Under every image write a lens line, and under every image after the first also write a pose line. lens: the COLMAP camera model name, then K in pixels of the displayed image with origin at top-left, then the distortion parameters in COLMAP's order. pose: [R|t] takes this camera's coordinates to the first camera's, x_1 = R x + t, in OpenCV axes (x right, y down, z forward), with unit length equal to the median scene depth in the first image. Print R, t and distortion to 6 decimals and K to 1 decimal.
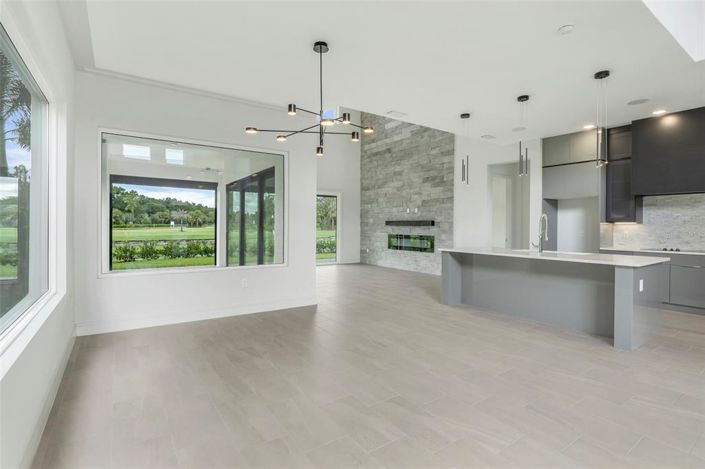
lens RADIAL K [[337.0, 0, 353.3], [0, 337.0, 229.2], [0, 0, 1]] dist [0.001167, -0.000056]
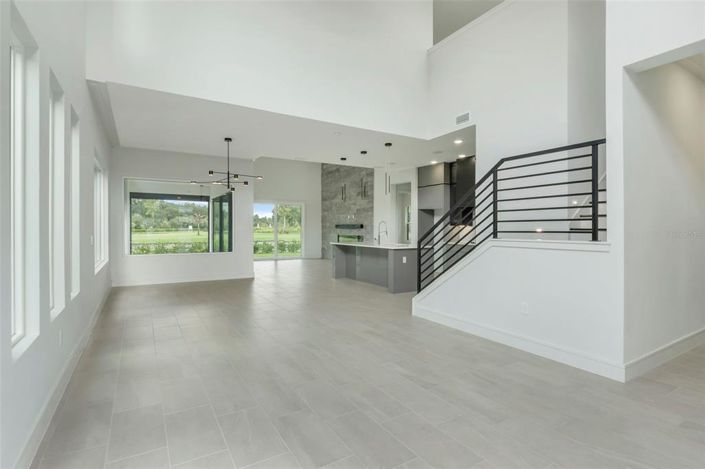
lens RADIAL K [[341.0, 0, 352.5], [0, 341.0, 234.5], [0, 0, 1]] dist [0.000347, 0.000091]
pose [[0.998668, -0.005023, -0.051353, 0.251172], [0.005336, 0.999968, 0.005974, 0.005863], [0.051322, -0.006240, 0.998663, -0.337203]]
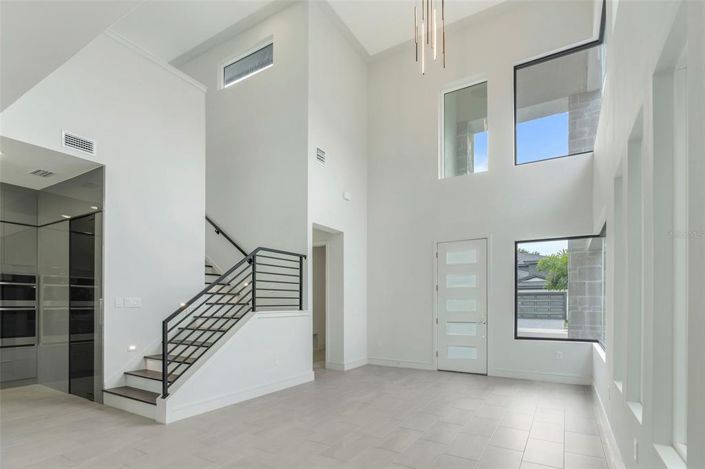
lens RADIAL K [[341.0, 0, 352.5], [0, 341.0, 234.5], [0, 0, 1]] dist [0.000347, 0.000091]
pose [[-0.429749, 0.166321, 0.887499, -0.505748], [0.001967, 0.983059, -0.183277, -0.017651], [-0.902946, -0.077017, -0.422796, 0.731236]]
